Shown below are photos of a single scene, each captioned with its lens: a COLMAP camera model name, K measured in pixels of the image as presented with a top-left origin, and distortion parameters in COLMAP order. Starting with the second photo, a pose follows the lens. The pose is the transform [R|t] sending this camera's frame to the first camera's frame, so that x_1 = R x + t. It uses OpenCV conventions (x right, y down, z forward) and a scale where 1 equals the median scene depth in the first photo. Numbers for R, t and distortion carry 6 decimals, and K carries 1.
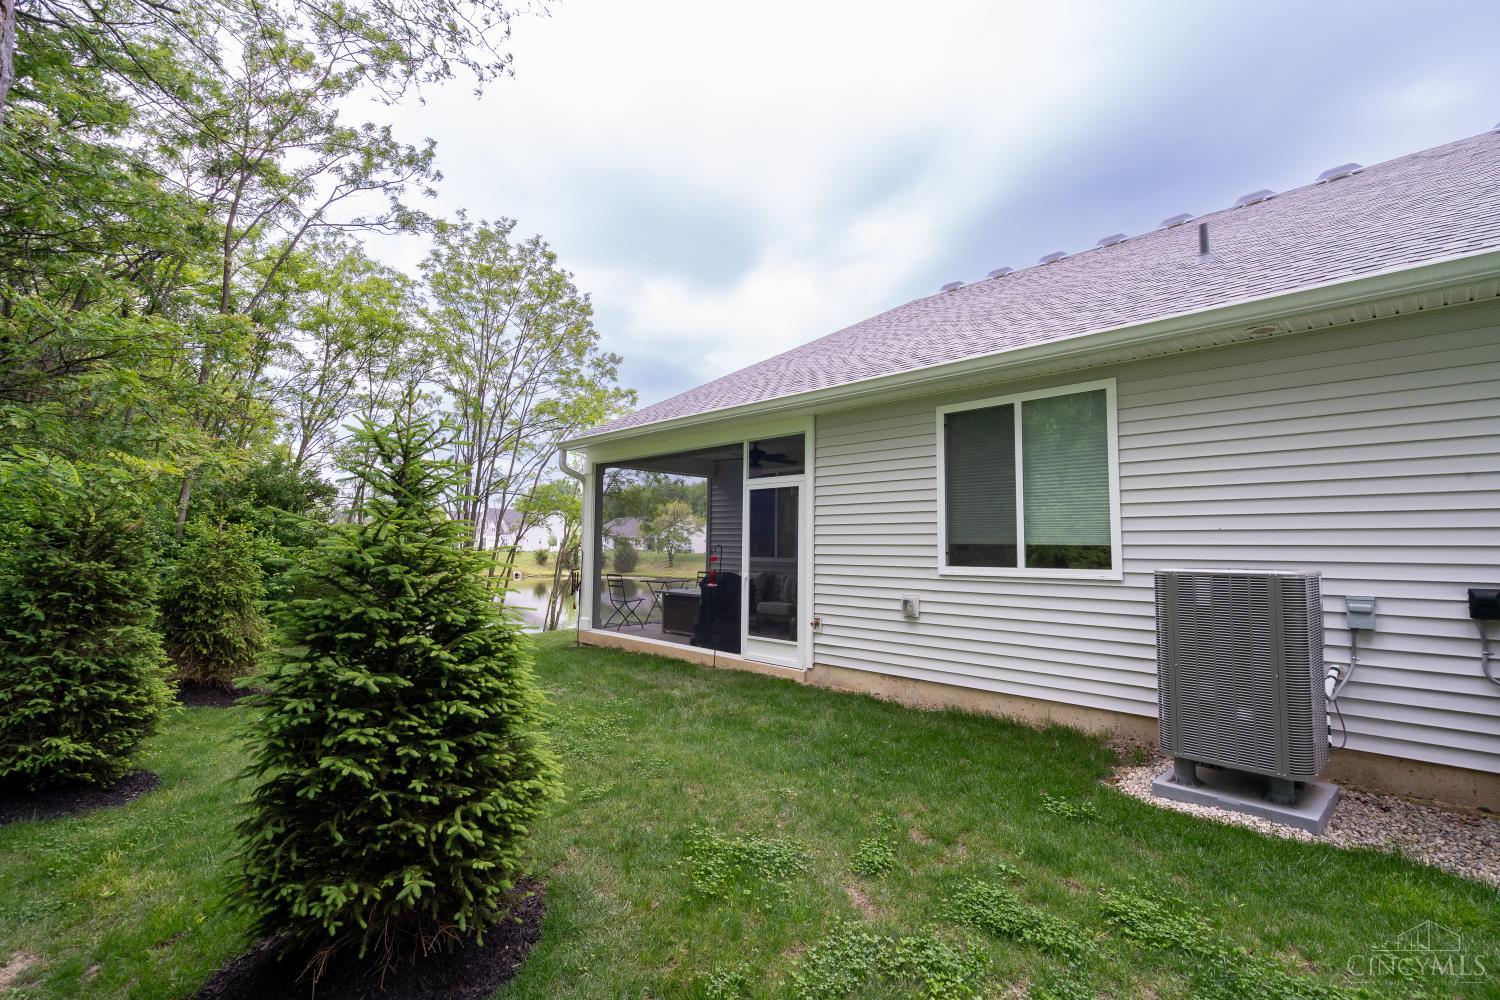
lens RADIAL K [[686.3, 0, 750.0], [0, 686.3, 500.0], [0, 0, 1]] dist [-0.000544, 0.000228]
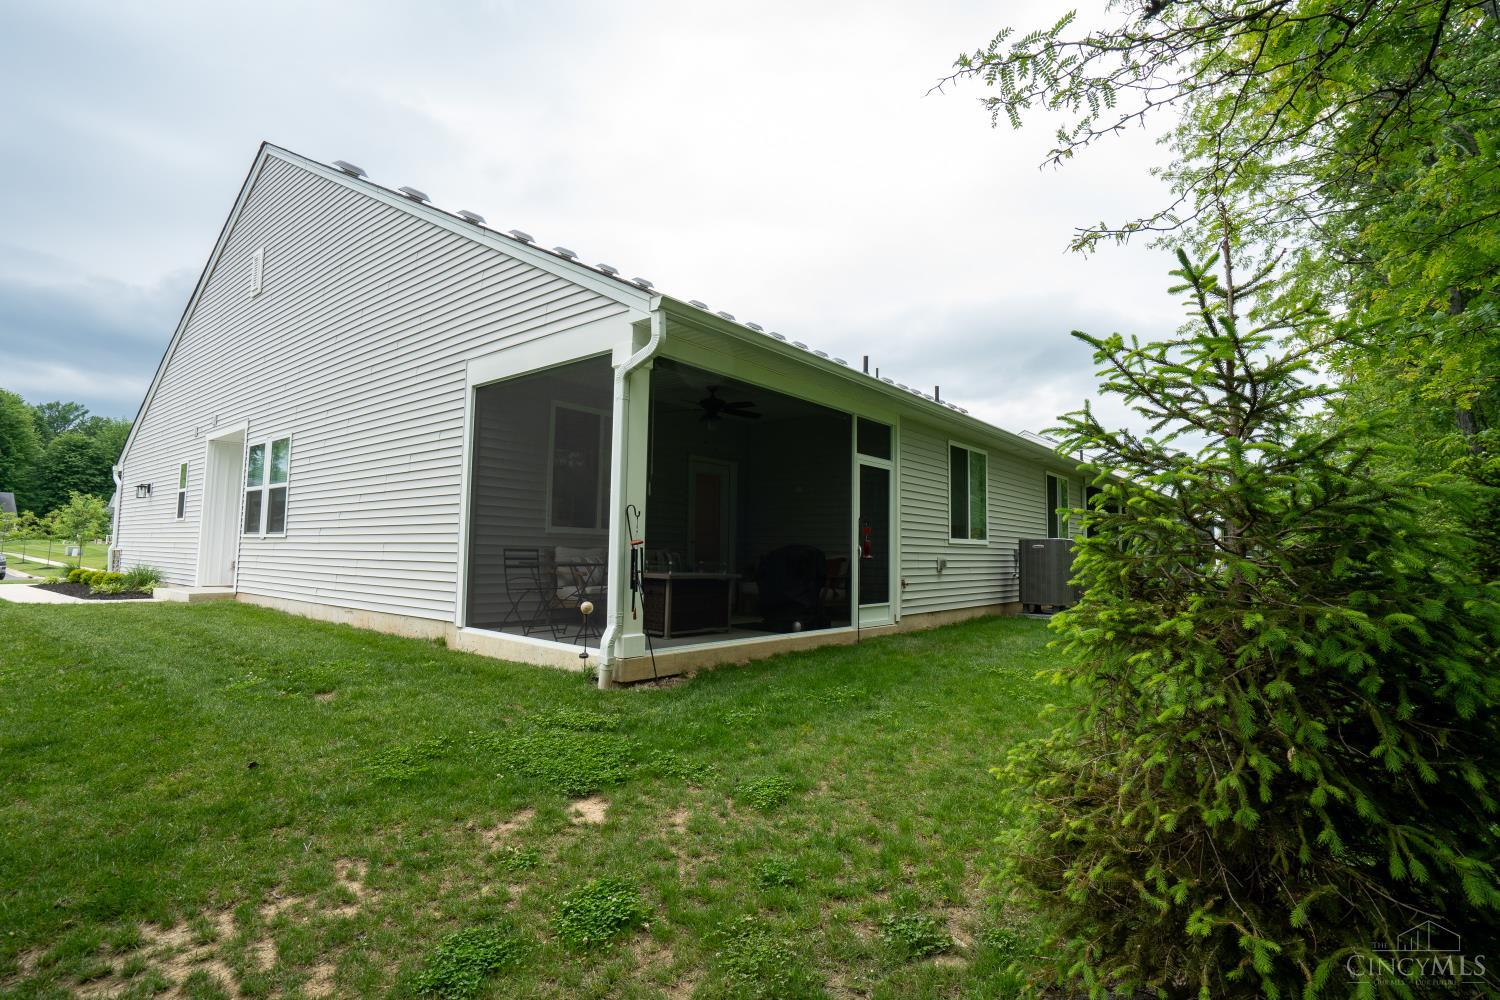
lens RADIAL K [[728.1, 0, 750.0], [0, 728.1, 500.0], [0, 0, 1]] dist [0.000989, 0.000137]
pose [[-0.112946, 0.063009, 0.991601, -1.097648], [-0.086068, 0.993616, -0.072940, 0.137046], [-0.989866, -0.093583, -0.106802, 1.316038]]
